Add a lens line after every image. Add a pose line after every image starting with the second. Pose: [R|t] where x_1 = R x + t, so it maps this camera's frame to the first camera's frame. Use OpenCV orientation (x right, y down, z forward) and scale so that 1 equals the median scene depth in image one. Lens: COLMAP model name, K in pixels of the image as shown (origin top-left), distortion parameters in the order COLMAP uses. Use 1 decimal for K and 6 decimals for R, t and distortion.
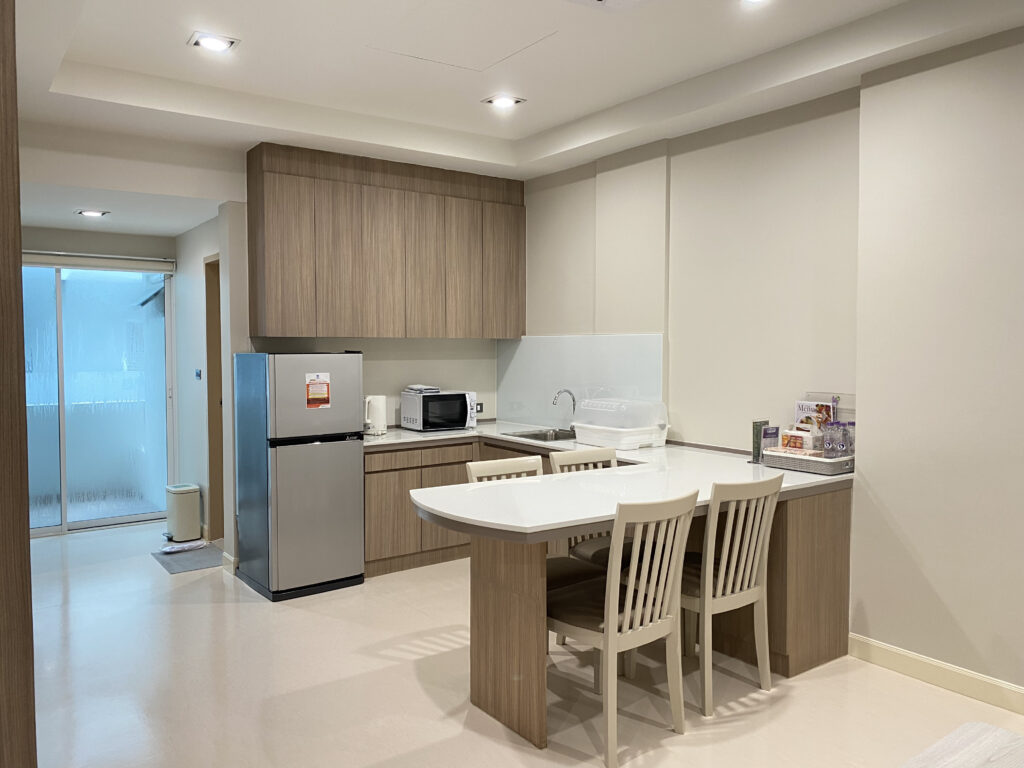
lens RADIAL K [[780.4, 0, 503.3], [0, 780.4, 376.6], [0, 0, 1]] dist [0.014388, -0.040024]
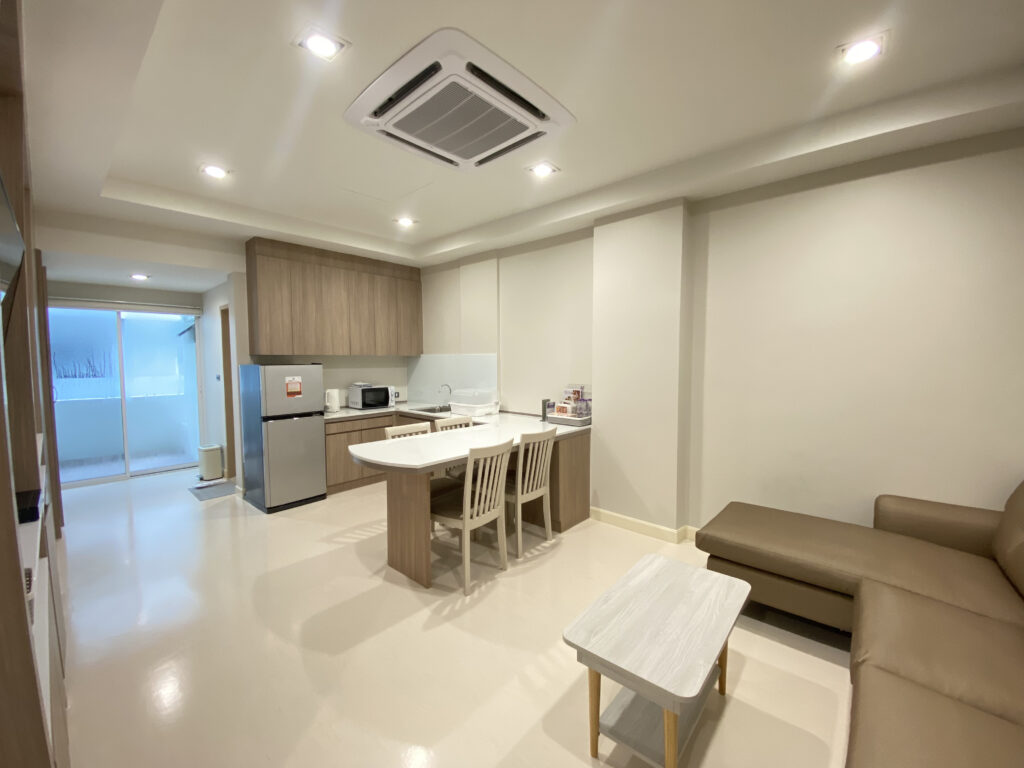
lens RADIAL K [[415.8, 0, 507.4], [0, 415.8, 381.0], [0, 0, 1]] dist [-0.002955, -0.000738]
pose [[0.975461, -0.012194, 0.219834, 0.013302], [0.009768, 0.999879, 0.012117, -0.001322], [-0.219955, -0.009672, 0.975462, 0.027308]]
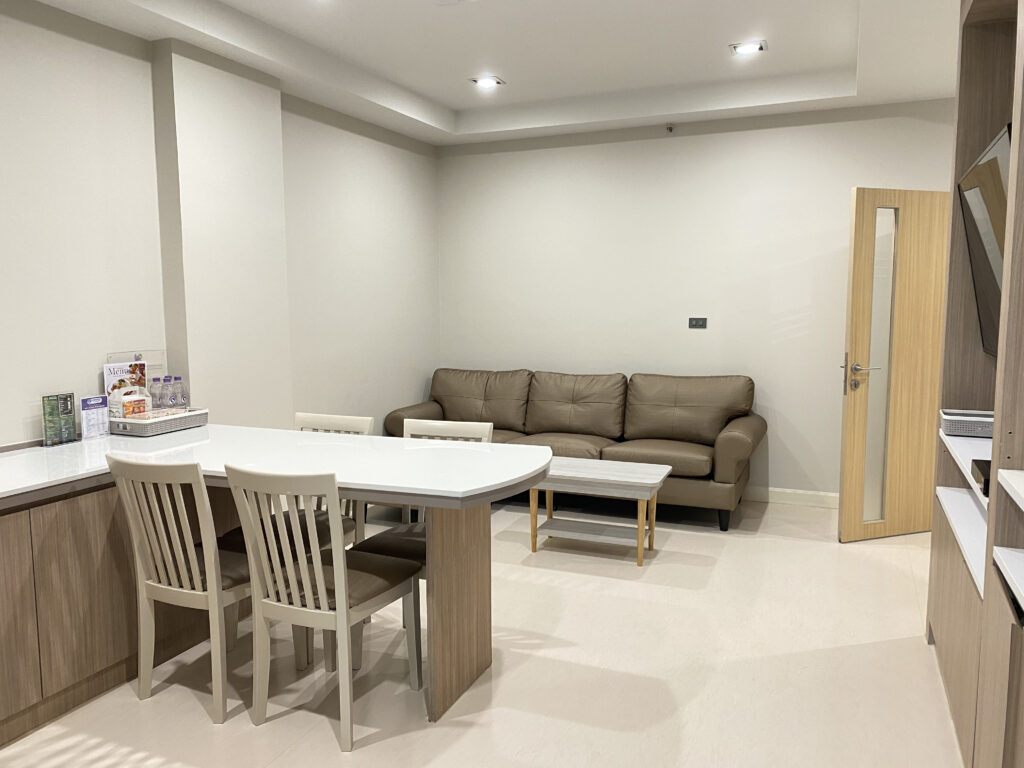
lens RADIAL K [[780.4, 0, 509.6], [0, 780.4, 383.1], [0, 0, 1]] dist [0.014388, -0.040024]
pose [[-0.520837, -0.086996, 0.849211, -0.509385], [0.048103, 0.990222, 0.130944, -0.035088], [-0.852300, 0.109050, -0.511560, 0.877041]]
